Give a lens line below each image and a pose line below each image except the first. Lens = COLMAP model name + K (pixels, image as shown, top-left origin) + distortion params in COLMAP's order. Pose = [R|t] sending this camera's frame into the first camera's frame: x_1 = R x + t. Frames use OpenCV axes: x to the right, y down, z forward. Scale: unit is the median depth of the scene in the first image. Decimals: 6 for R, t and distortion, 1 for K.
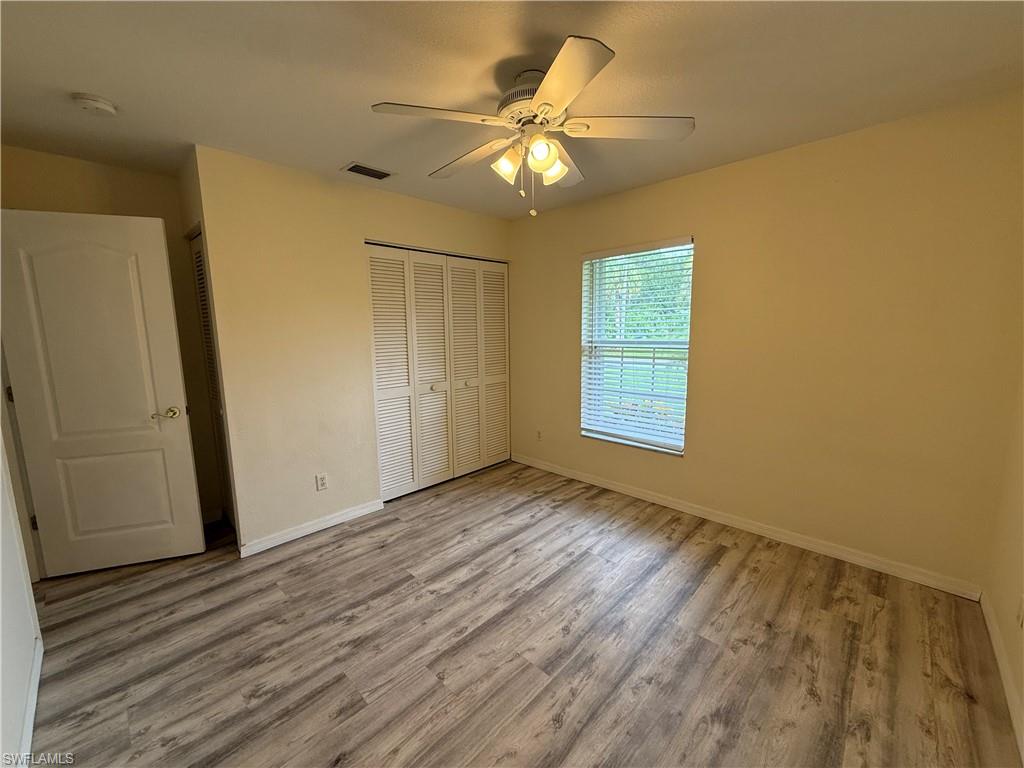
lens RADIAL K [[408.8, 0, 512.0], [0, 408.8, 384.0], [0, 0, 1]] dist [-0.001793, -0.000195]
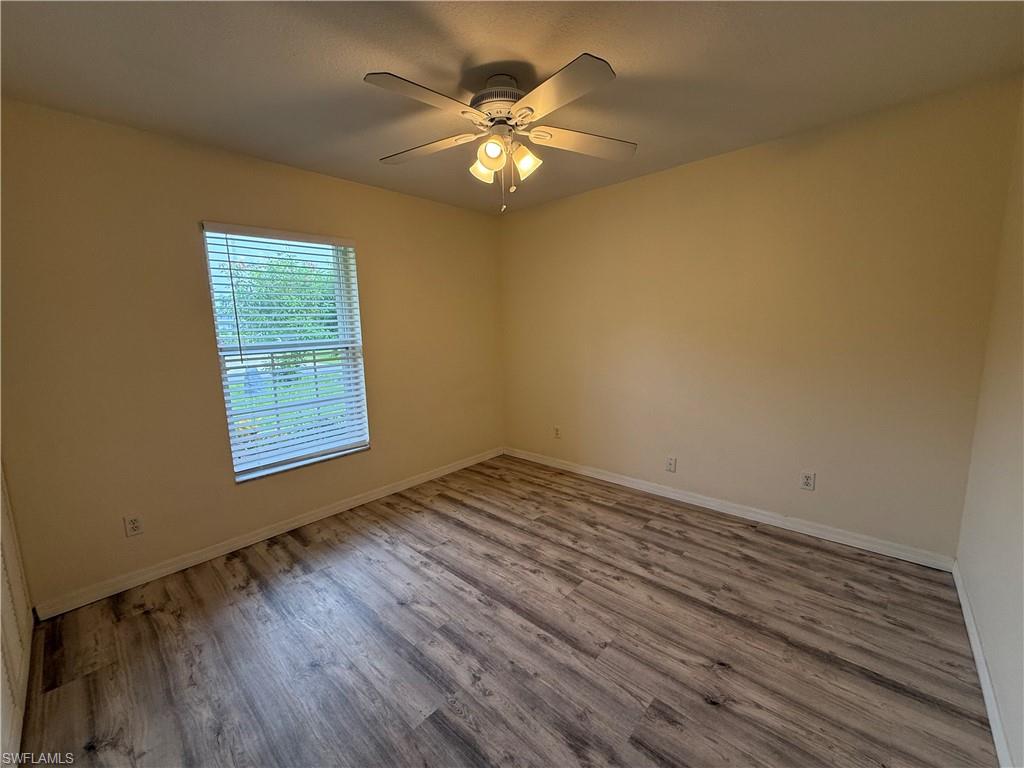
lens RADIAL K [[404.8, 0, 512.0], [0, 404.8, 384.0], [0, 0, 1]] dist [-0.000912, 0.000035]
pose [[-0.019354, -0.133155, 0.990906, -0.813635], [0.170231, 0.976182, 0.134502, -0.086105], [-0.985214, 0.171286, 0.003774, 0.816807]]
